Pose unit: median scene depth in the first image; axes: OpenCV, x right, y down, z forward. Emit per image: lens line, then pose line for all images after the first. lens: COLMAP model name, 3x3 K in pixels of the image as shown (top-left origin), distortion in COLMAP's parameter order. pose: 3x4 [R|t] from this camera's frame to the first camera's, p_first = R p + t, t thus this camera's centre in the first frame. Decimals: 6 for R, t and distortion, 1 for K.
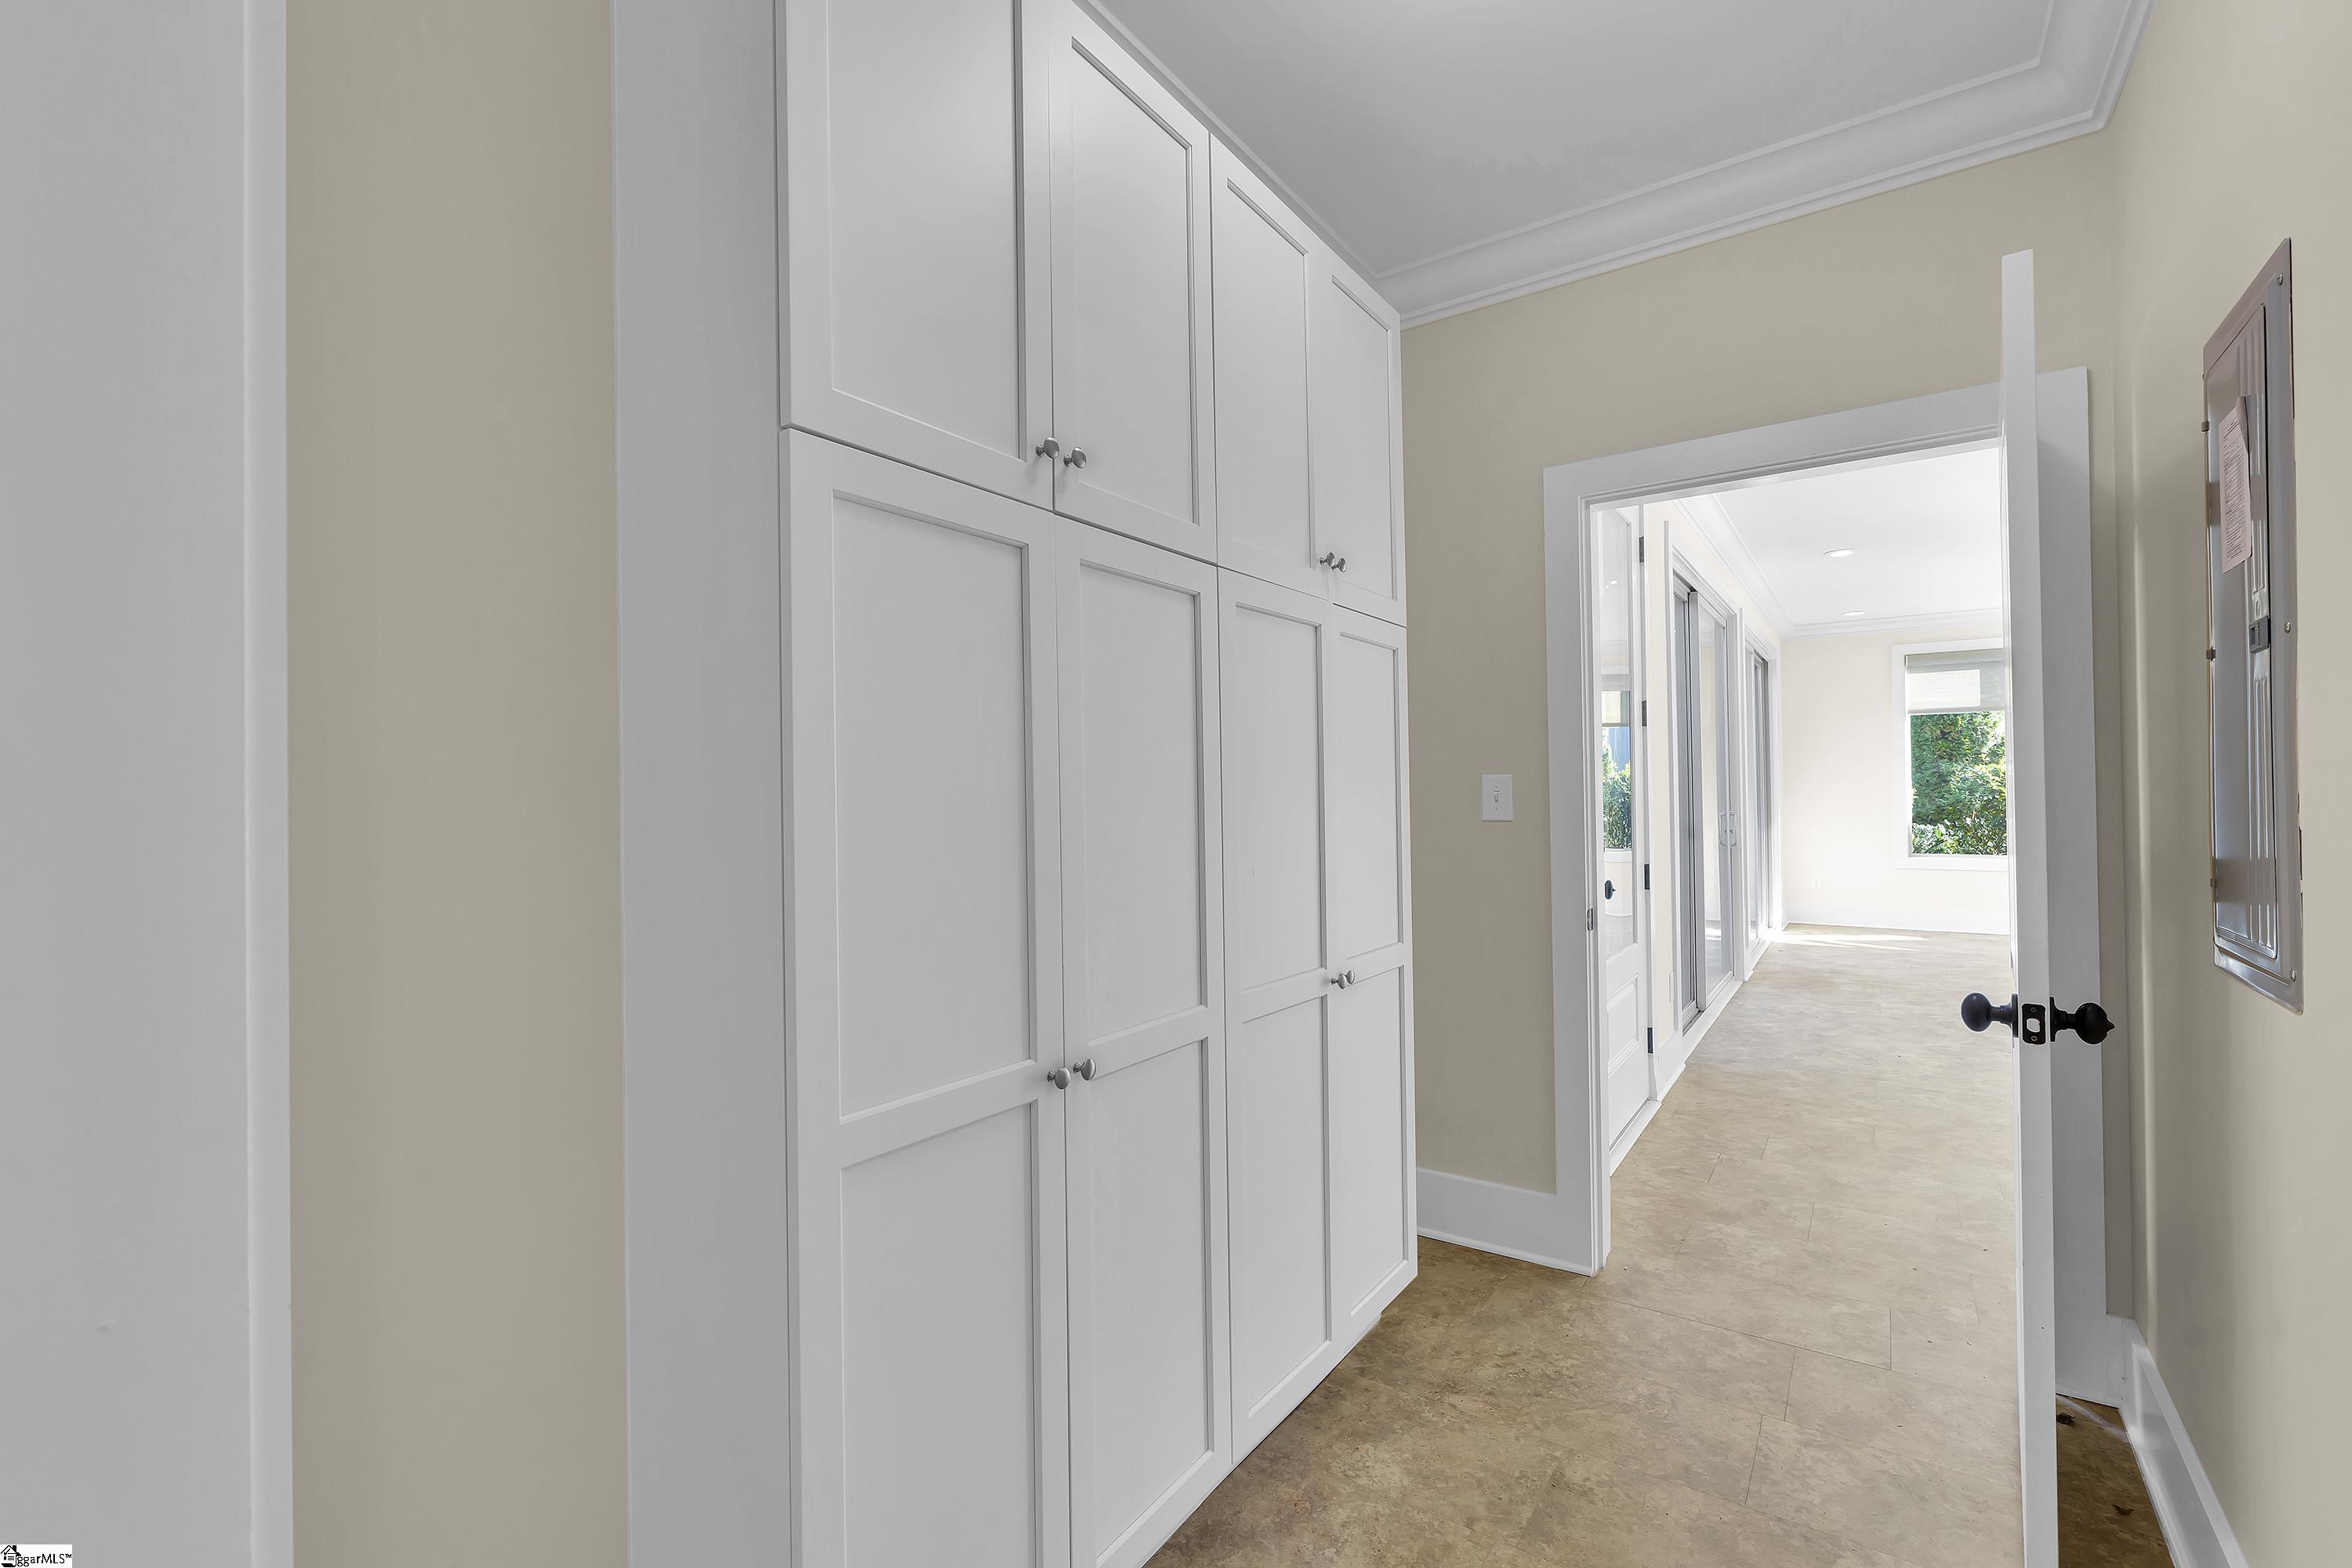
lens RADIAL K [[1031.0, 0, 1175.7], [0, 1031.0, 783.4], [0, 0, 1]] dist [-0.003283, 0.001196]
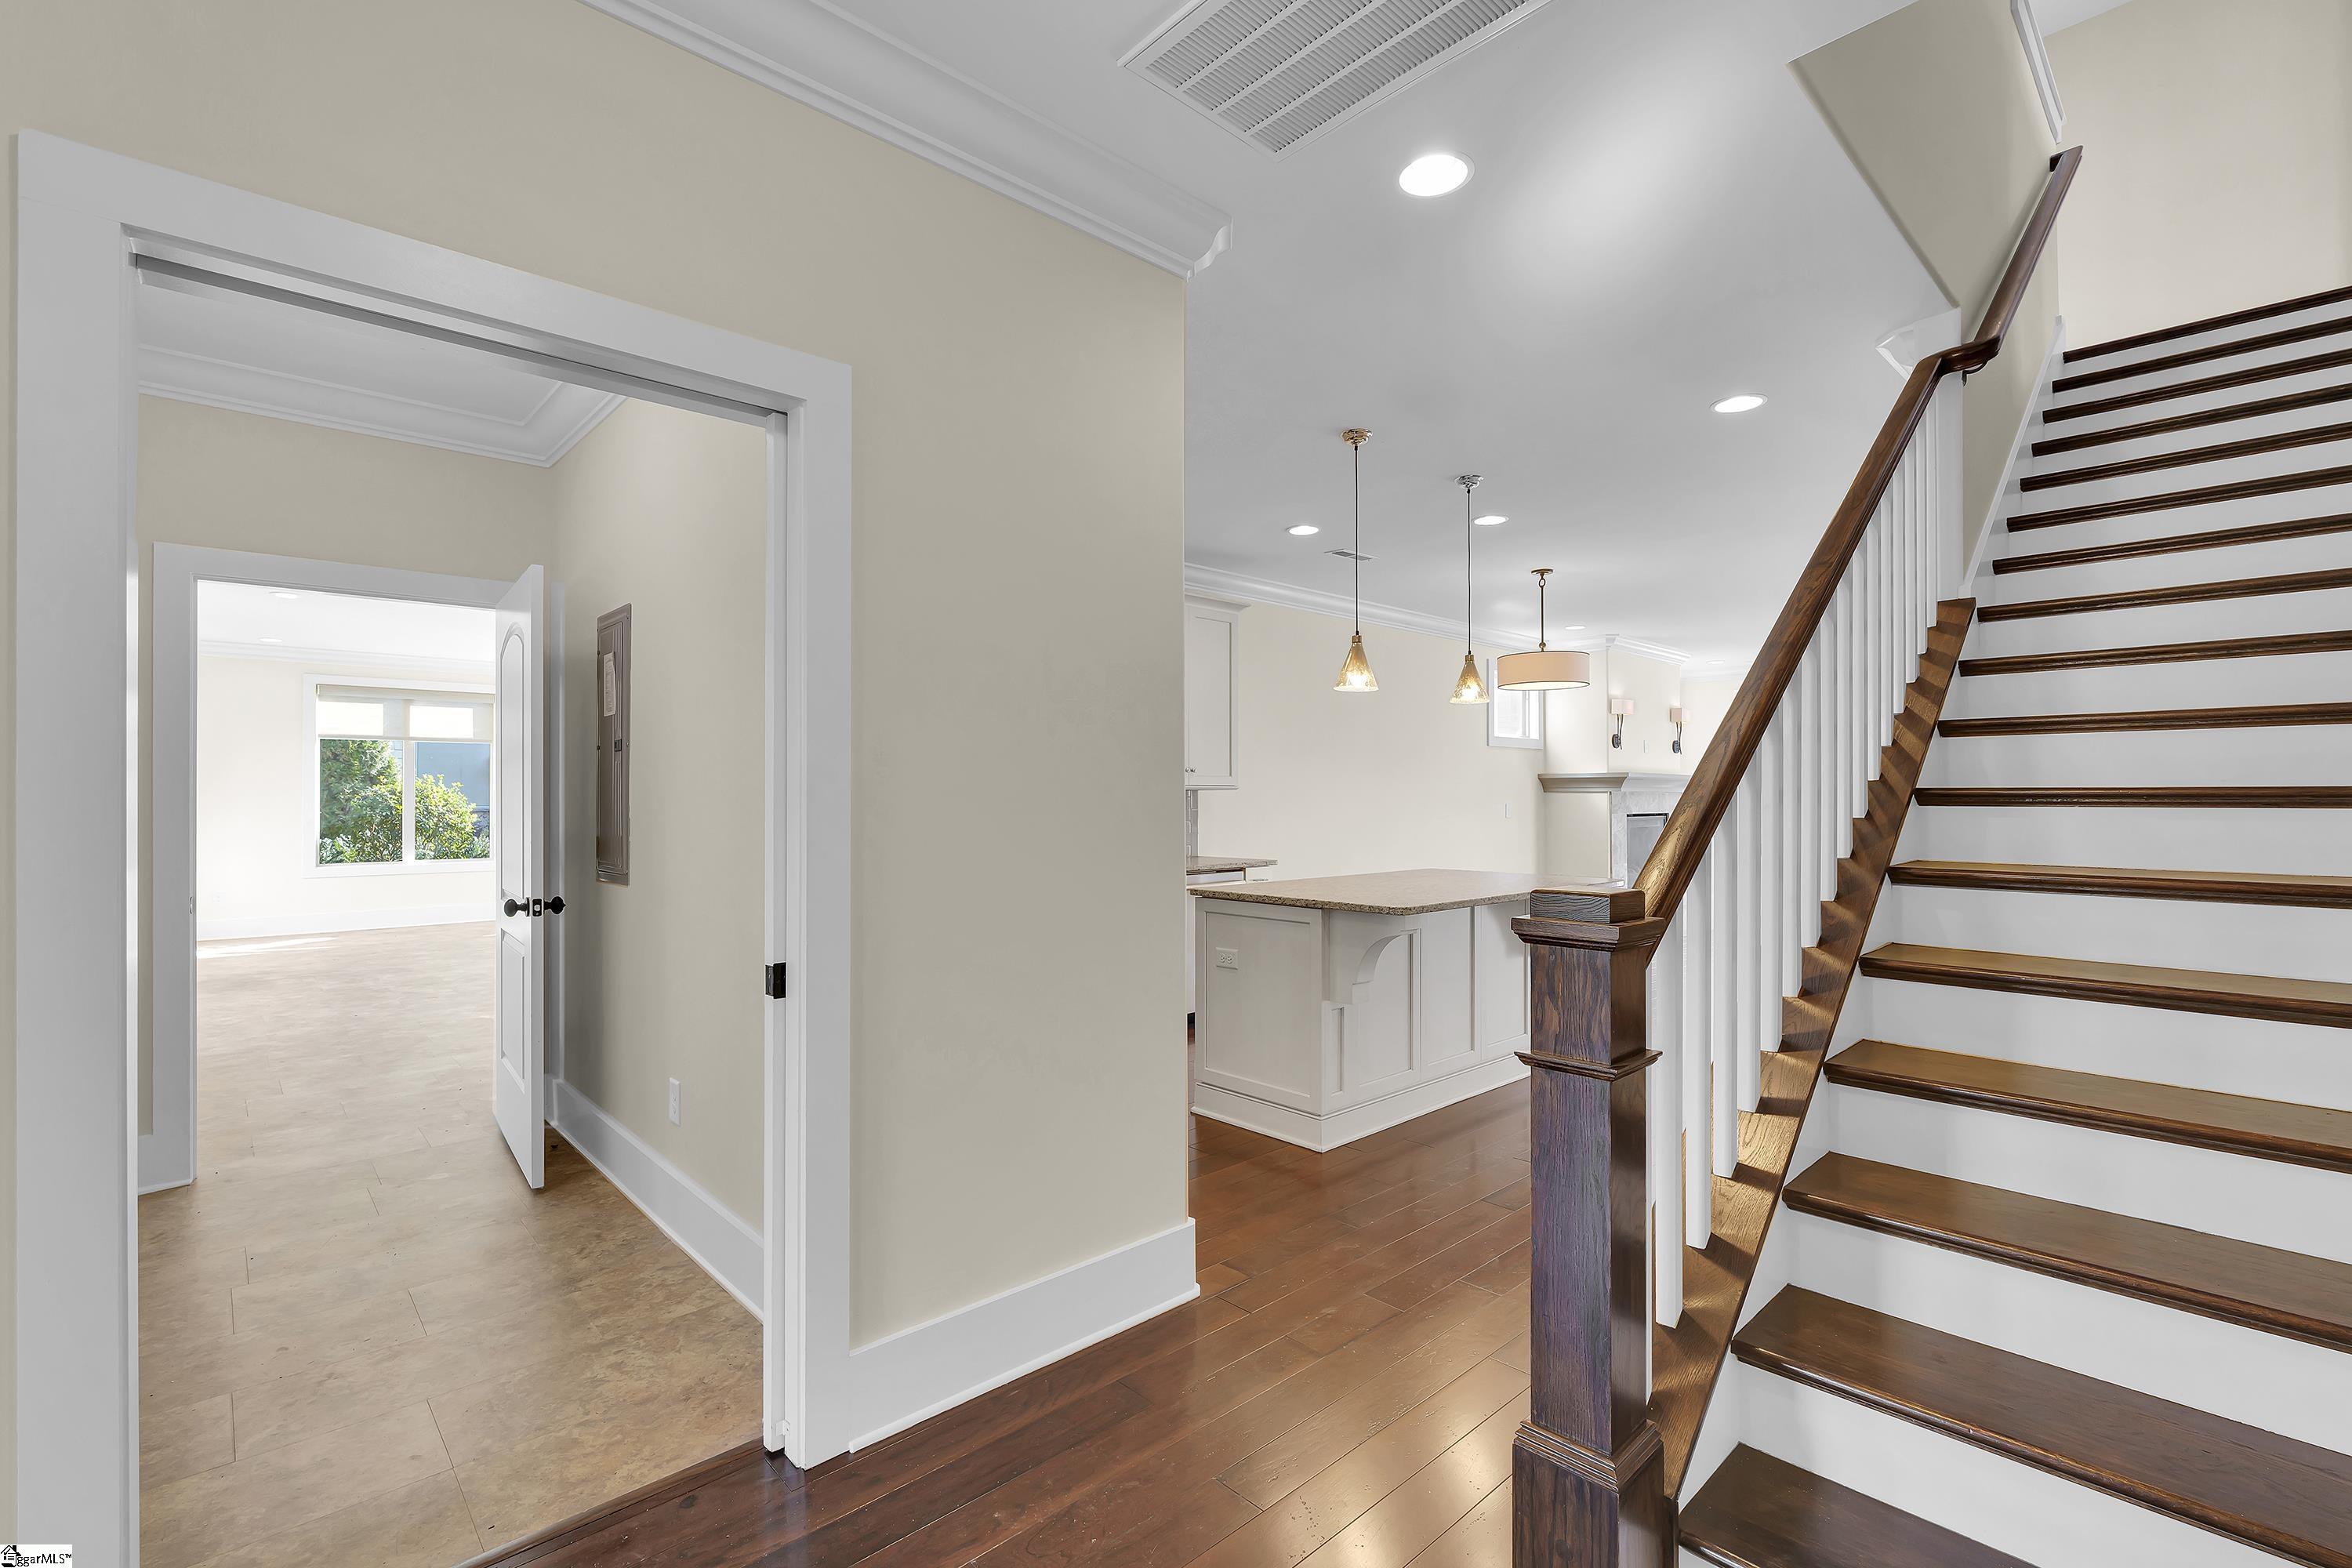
lens RADIAL K [[1031.0, 0, 1177.1], [0, 1031.0, 784.2], [0, 0, 1]] dist [-0.003283, 0.001196]
pose [[0.212531, 0.021061, 0.976927, -0.167416], [-0.005363, 0.999778, -0.020387, 0.000207], [-0.977140, -0.000907, 0.212596, -0.132241]]
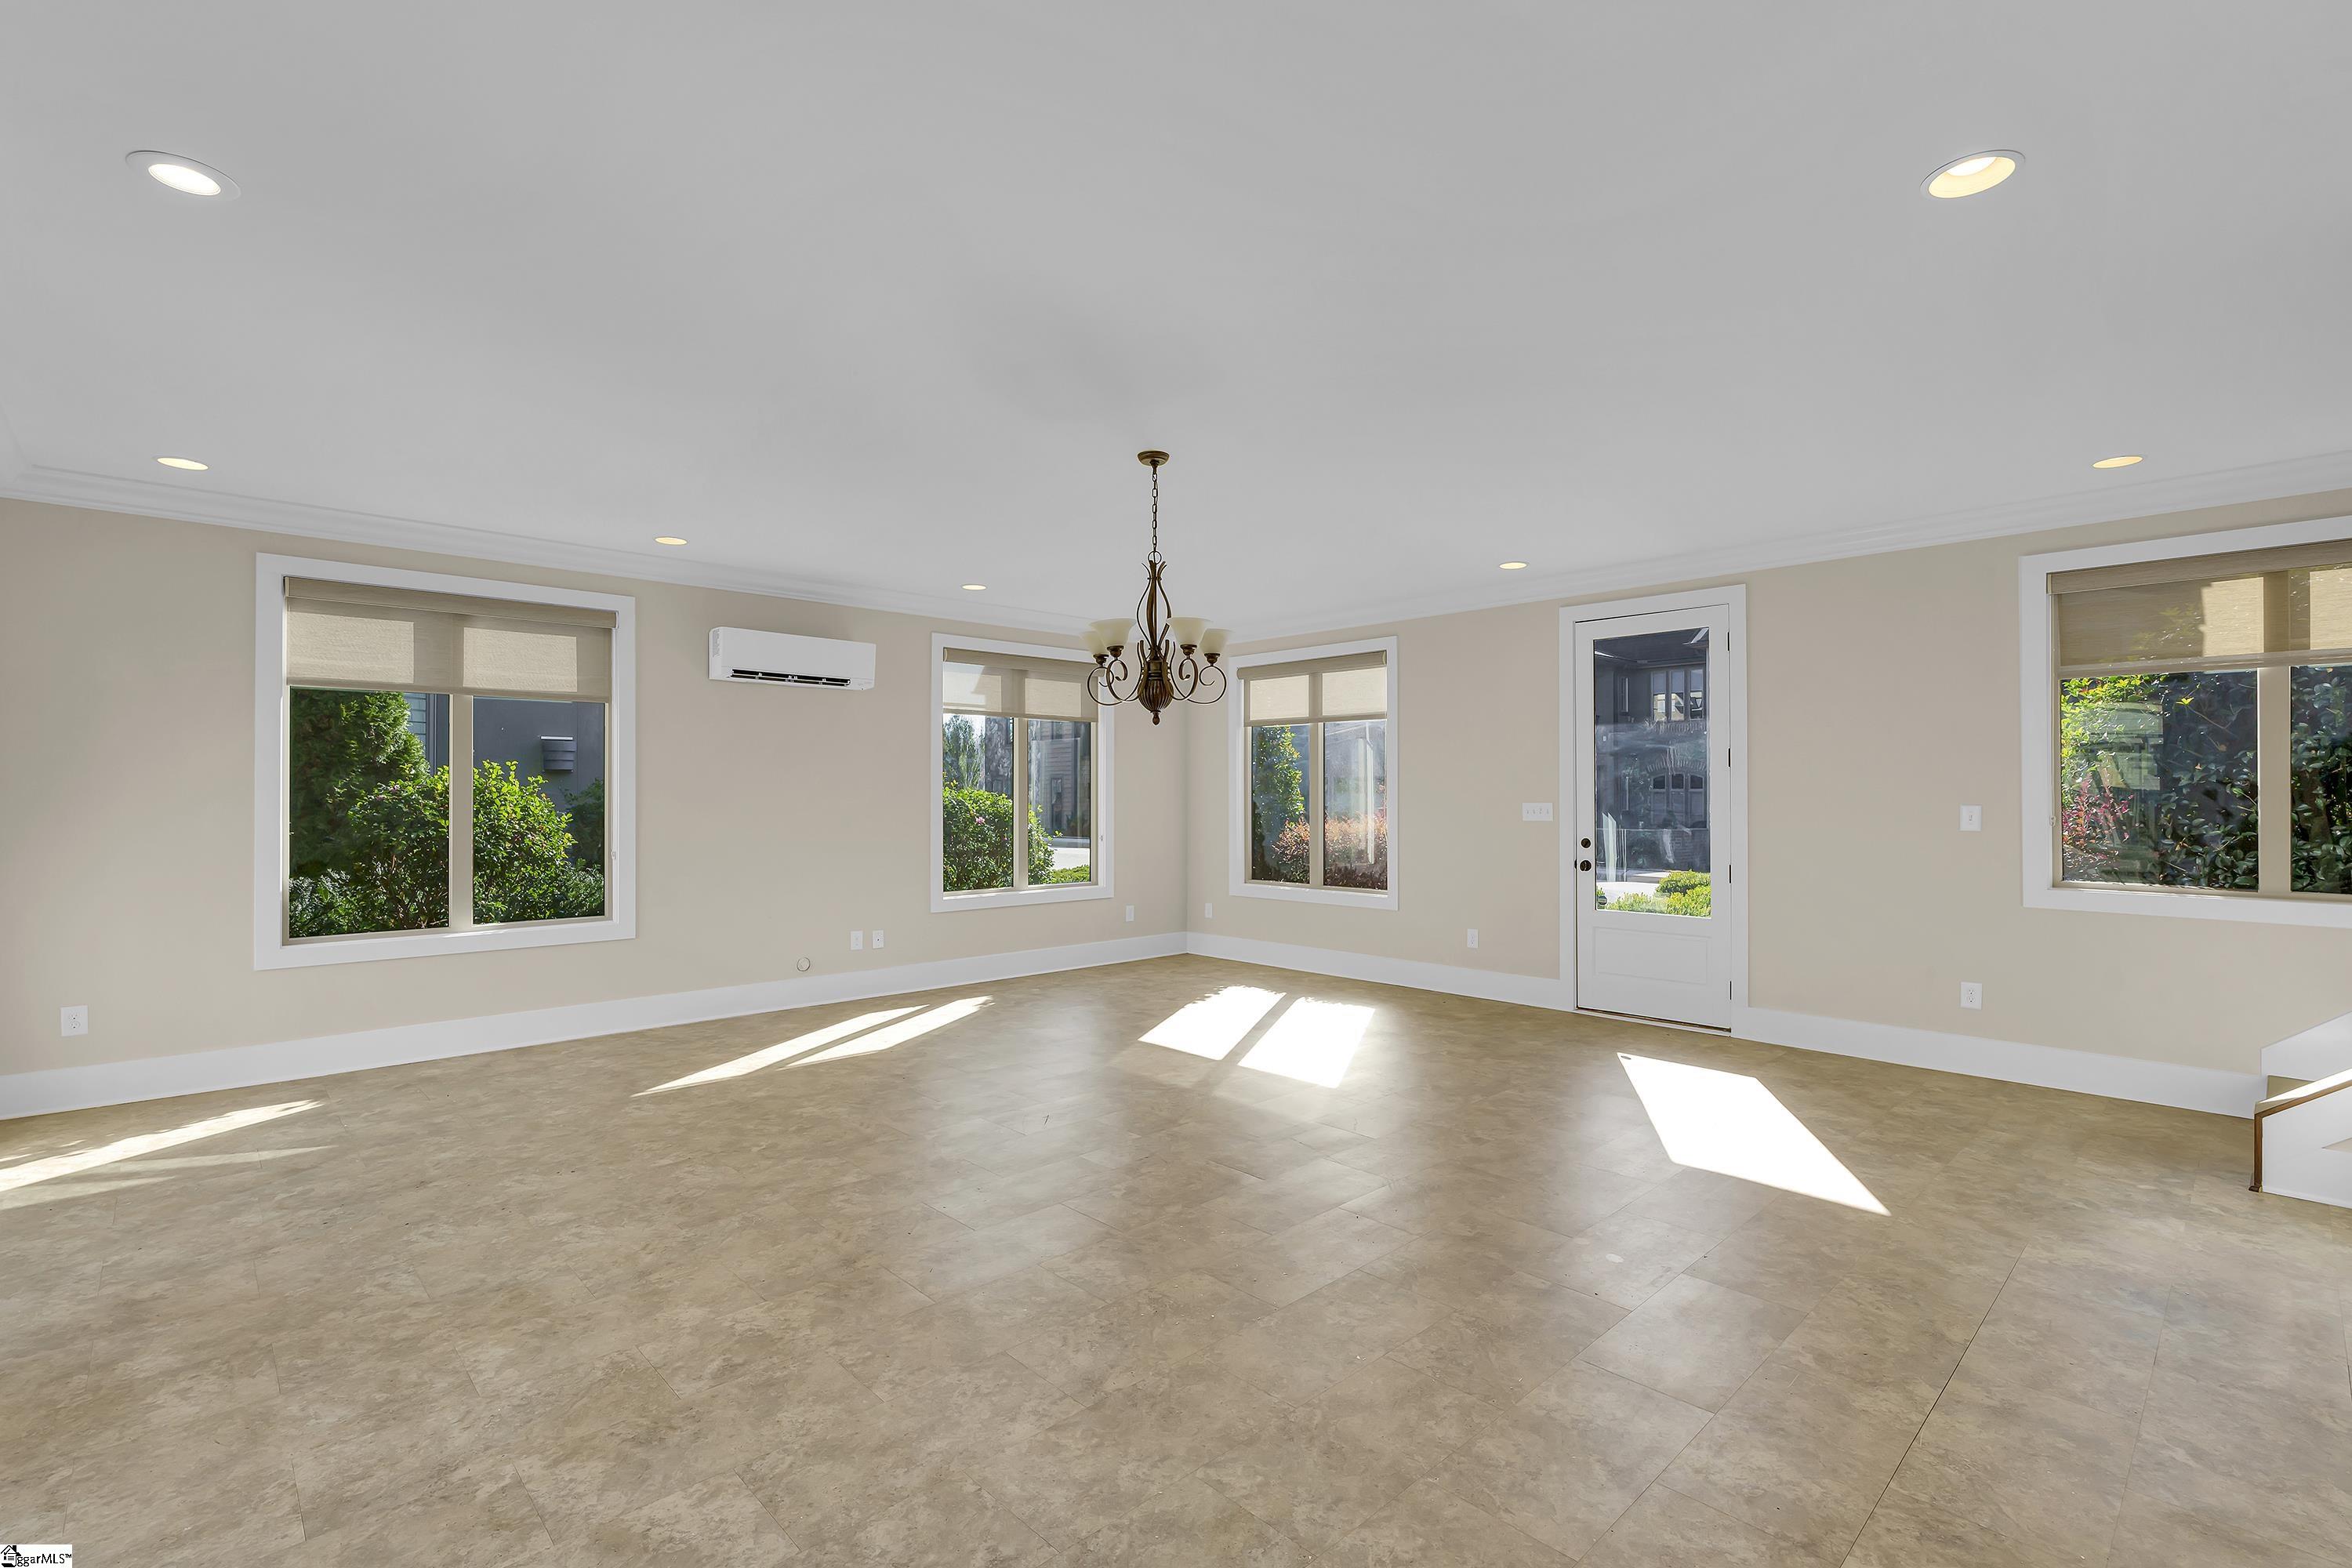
lens RADIAL K [[1031.0, 0, 1168.8], [0, 1031.0, 784.3], [0, 0, 1]] dist [-0.003283, 0.001196]
pose [[0.206337, 0.014319, 0.978376, 0.278379], [-0.004237, 0.999897, -0.013740, -0.009361], [-0.978472, -0.001310, 0.206376, 0.431375]]
